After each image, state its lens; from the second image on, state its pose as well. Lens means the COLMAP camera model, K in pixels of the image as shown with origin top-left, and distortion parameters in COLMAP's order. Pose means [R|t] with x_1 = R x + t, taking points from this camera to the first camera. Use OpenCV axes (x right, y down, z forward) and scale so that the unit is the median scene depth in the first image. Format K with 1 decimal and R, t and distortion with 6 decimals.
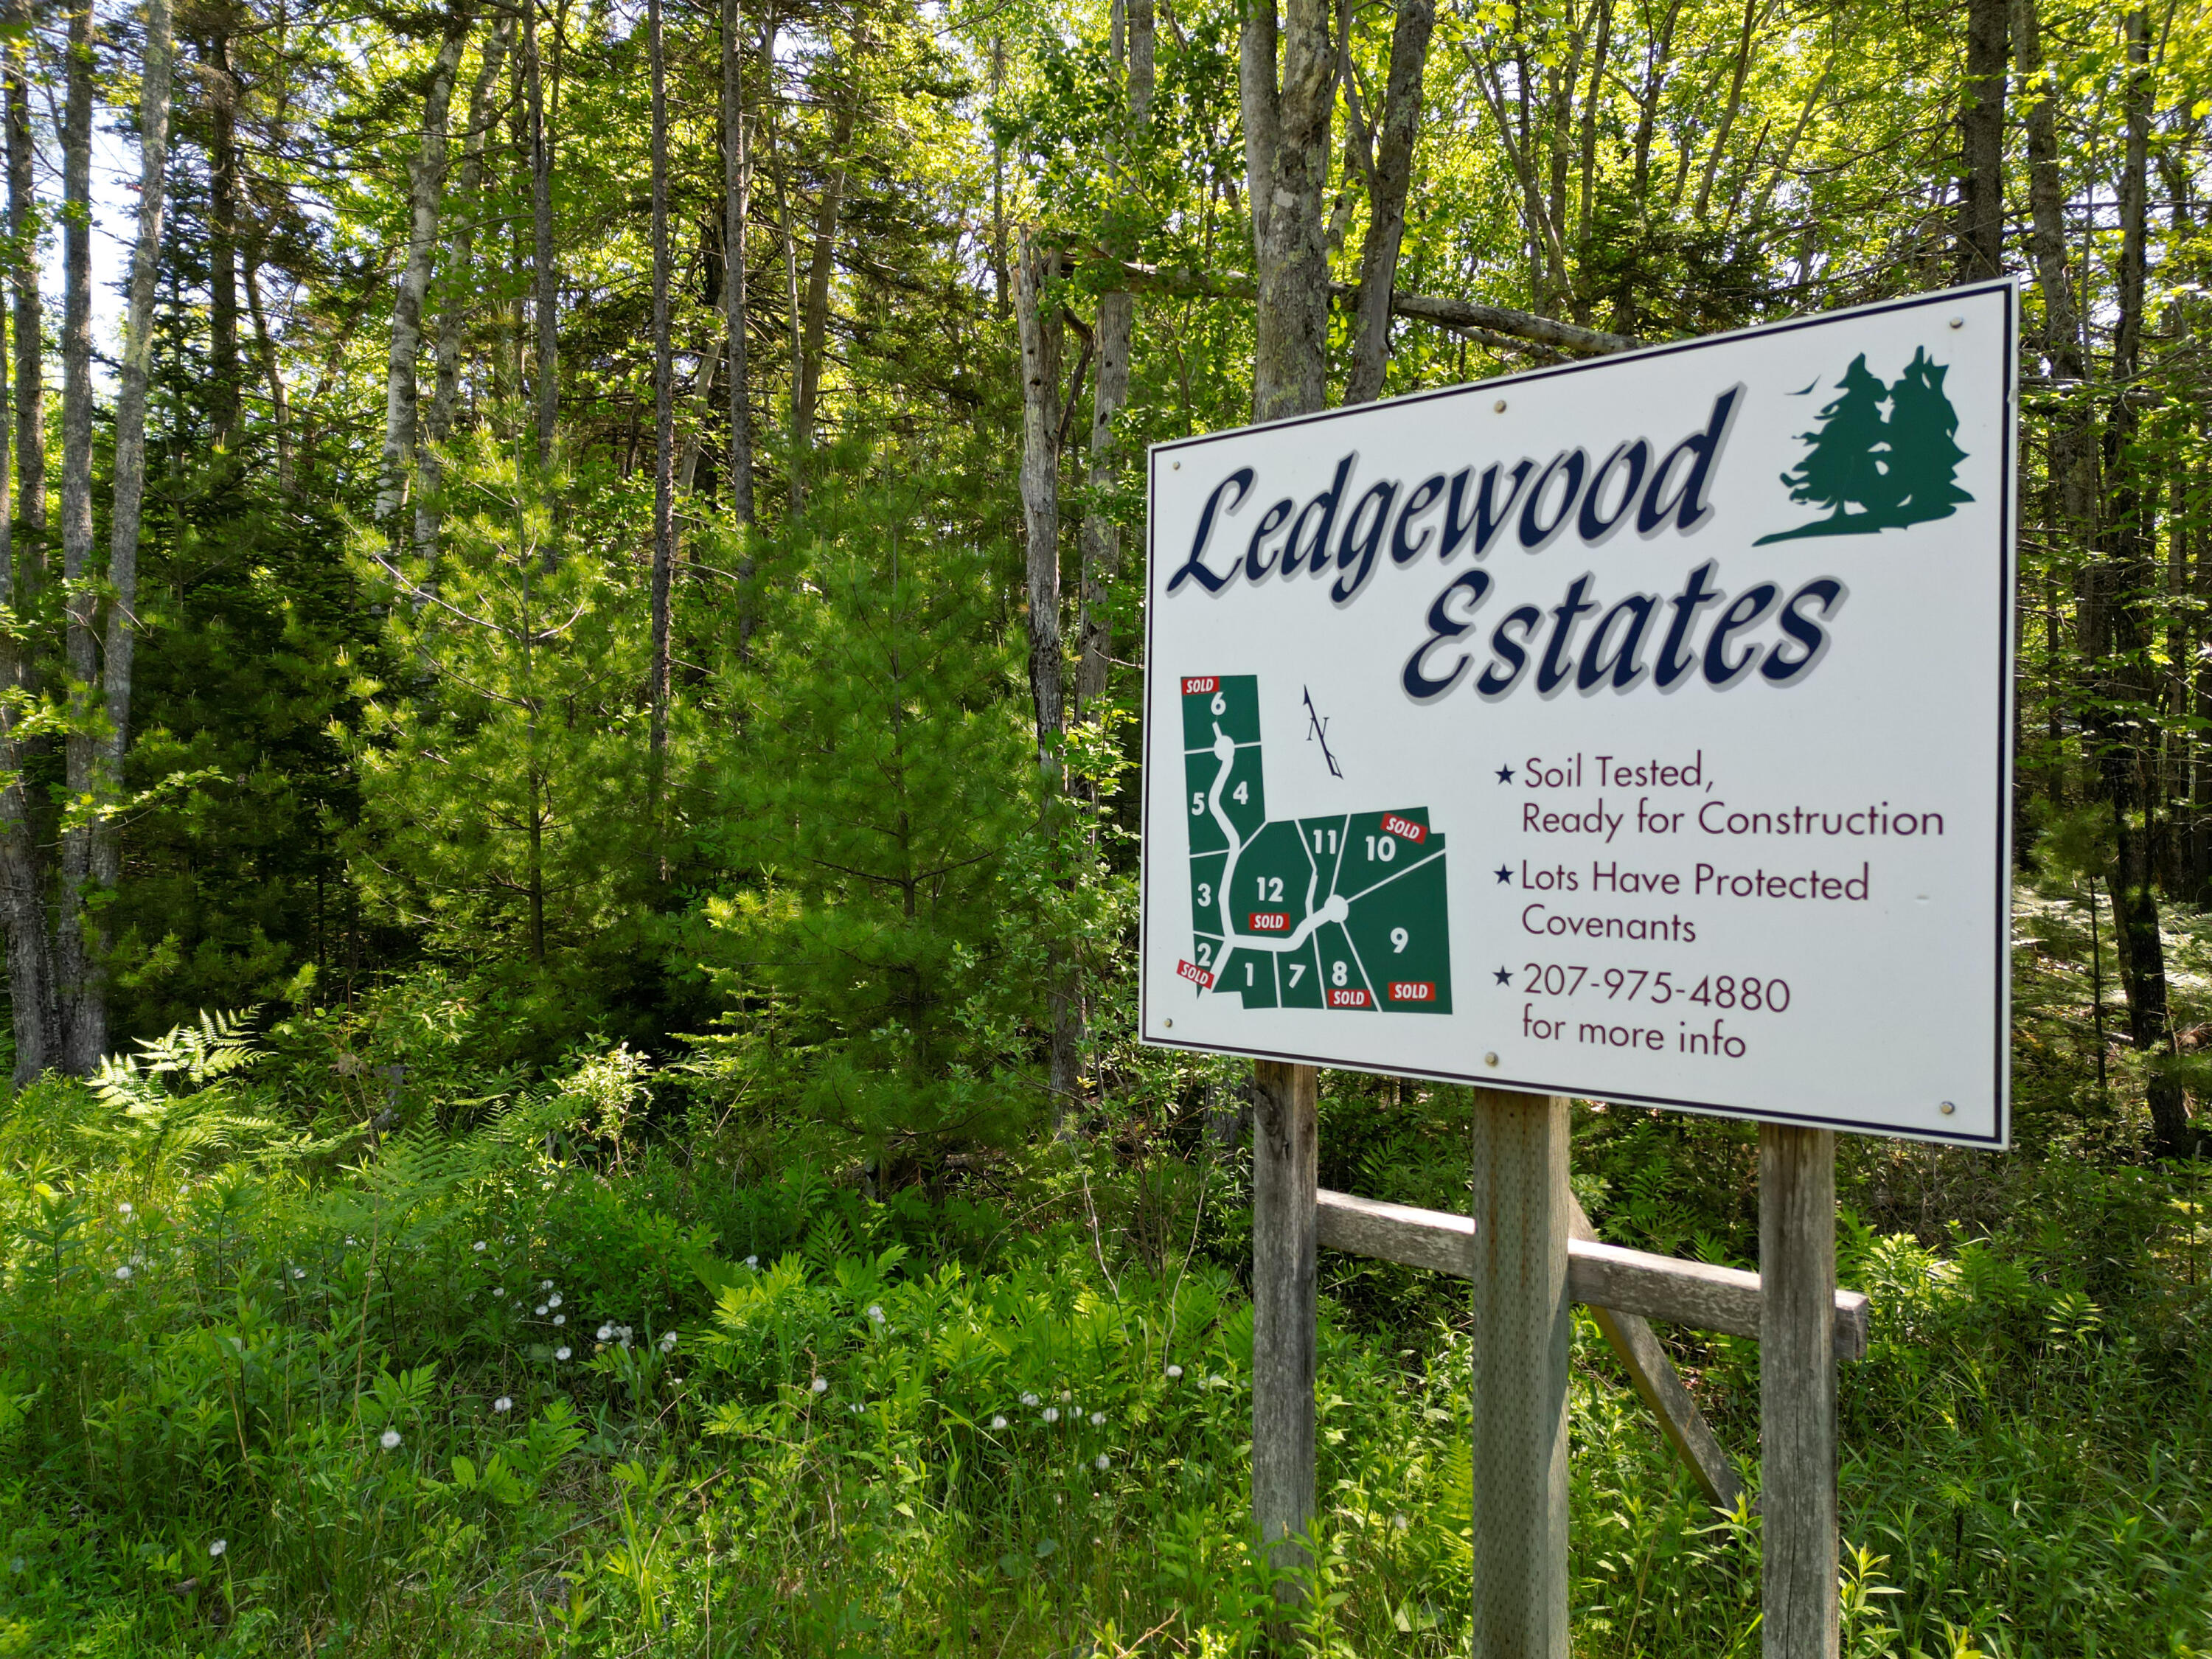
lens RADIAL K [[1538.6, 0, 1099.3], [0, 1538.6, 829.5], [0, 0, 1]] dist [0.053746, -0.012456]
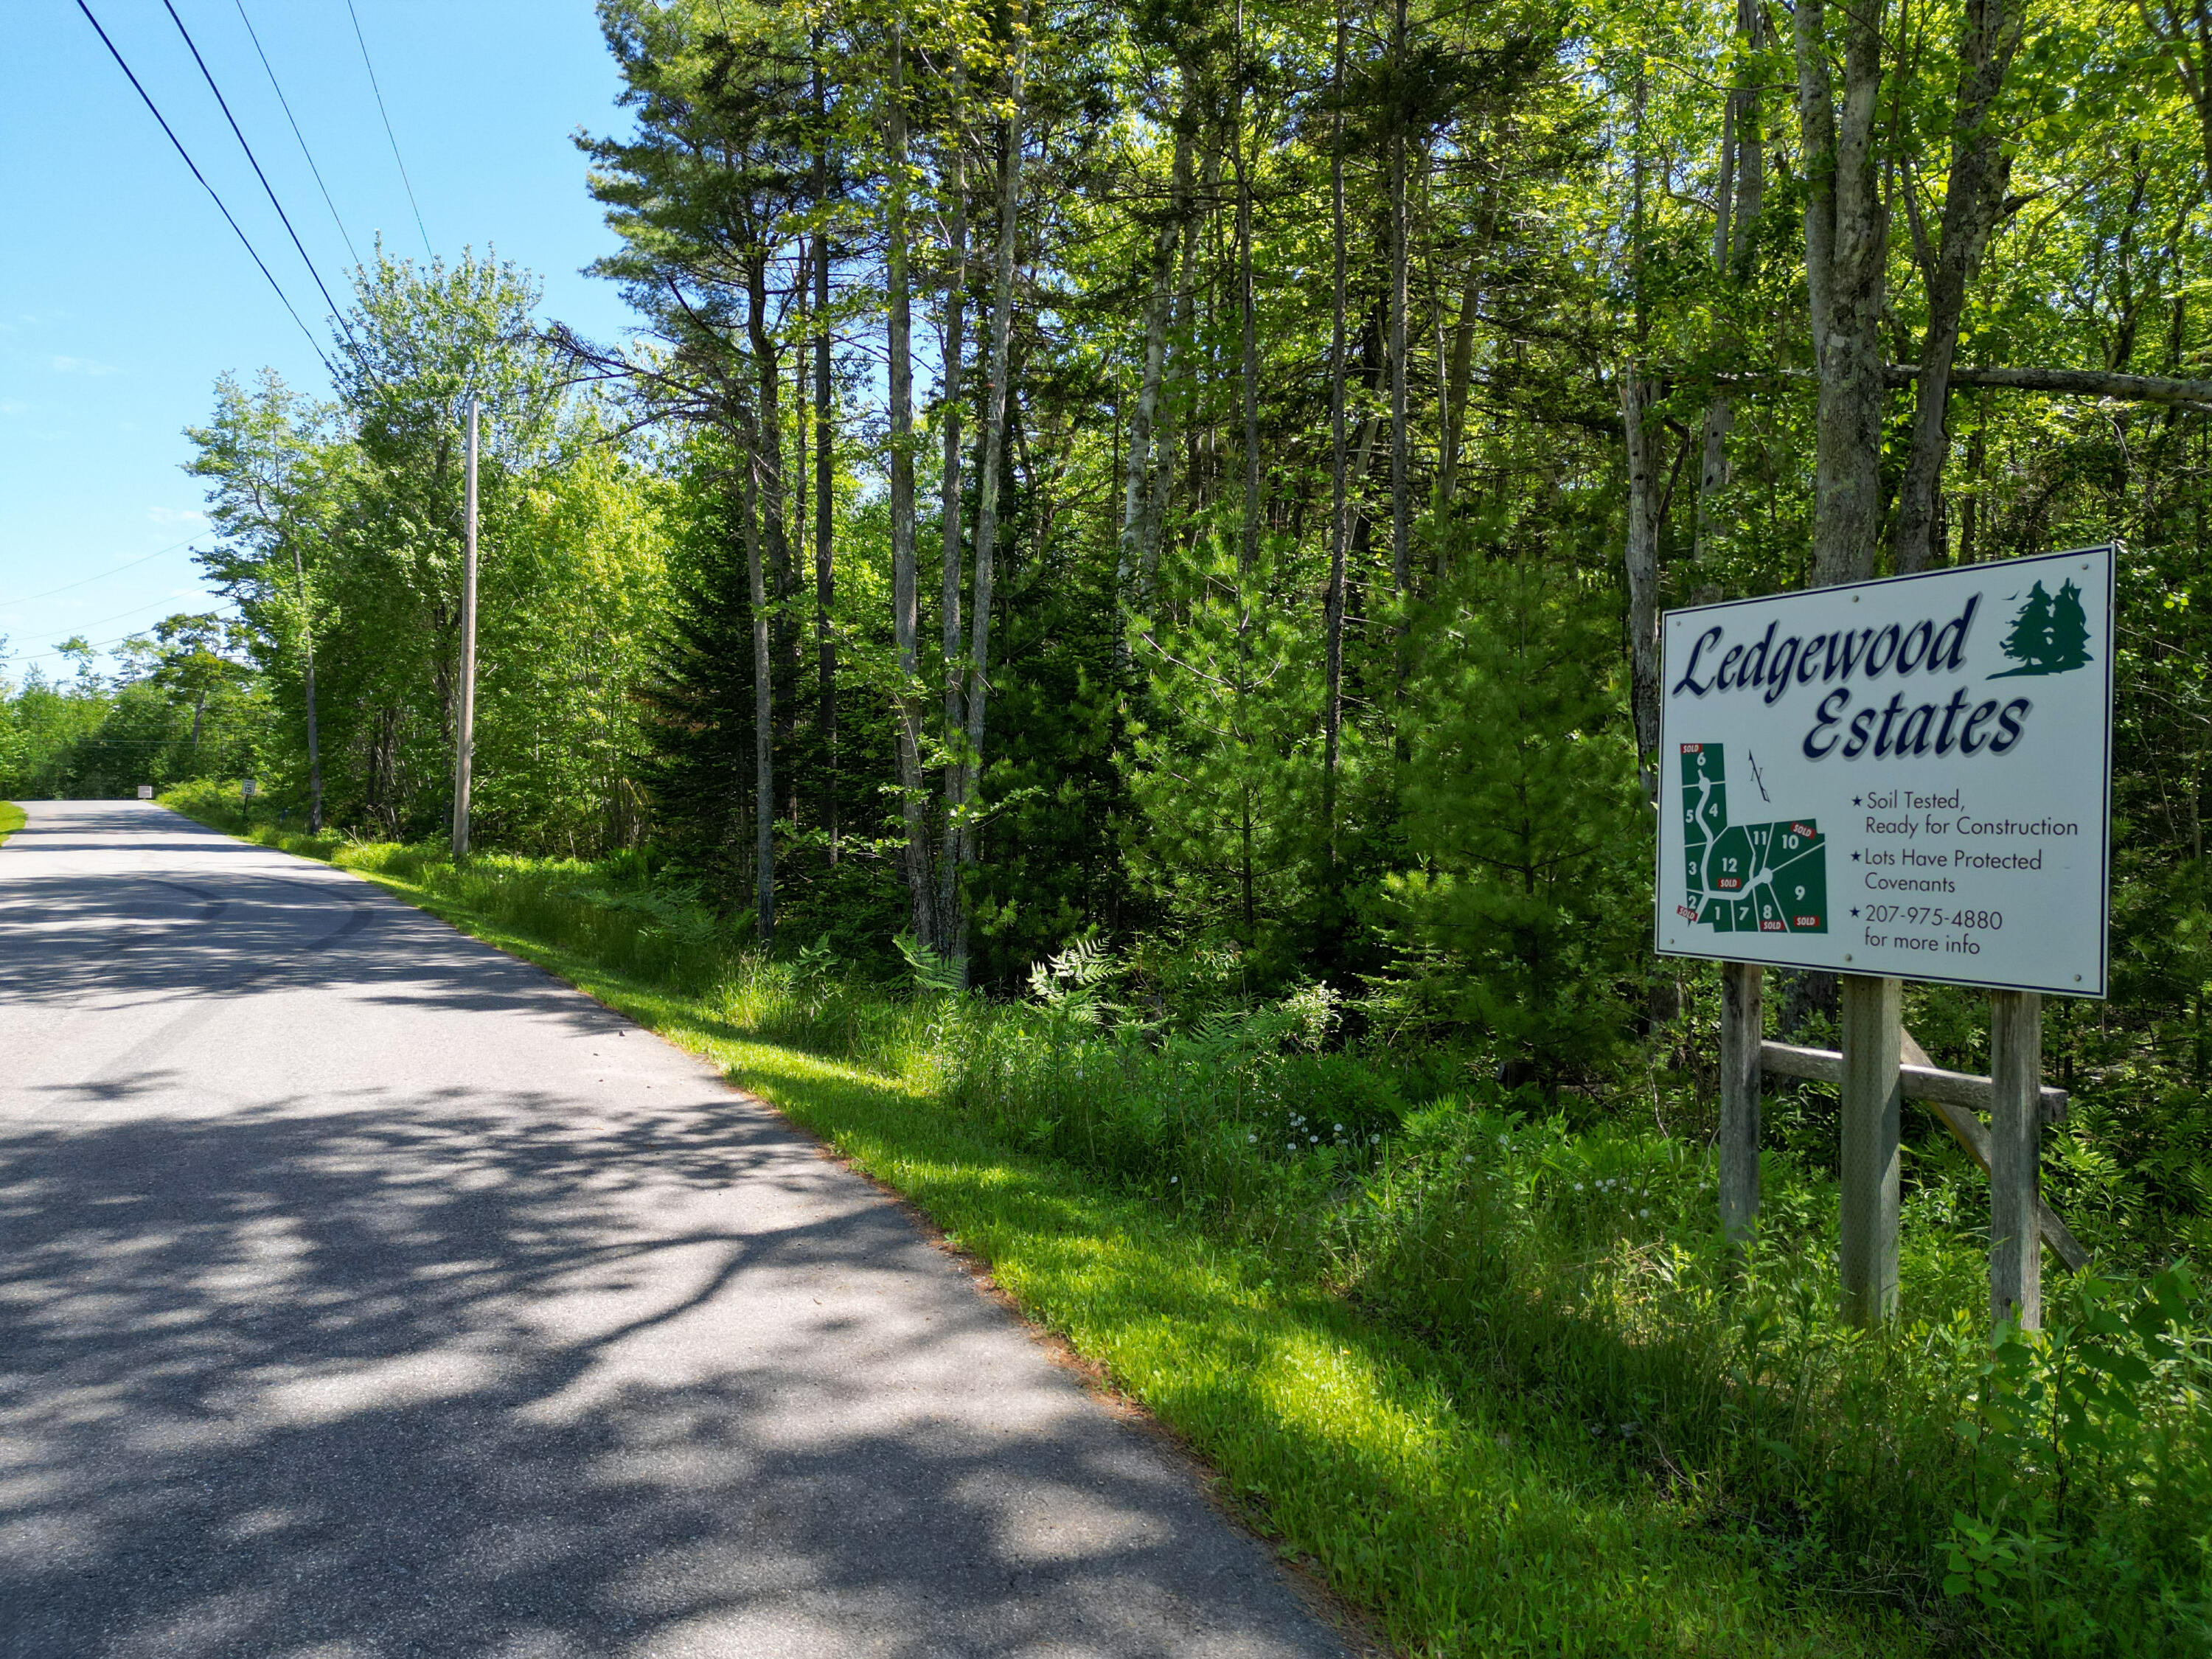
lens RADIAL K [[1538.6, 0, 1095.6], [0, 1538.6, 839.9], [0, 0, 1]] dist [0.053746, -0.012456]
pose [[0.918143, 0.004892, -0.396219, 0.139410], [-0.002037, 0.999969, 0.007627, -0.001740], [0.396244, -0.006196, 0.918124, -0.867603]]
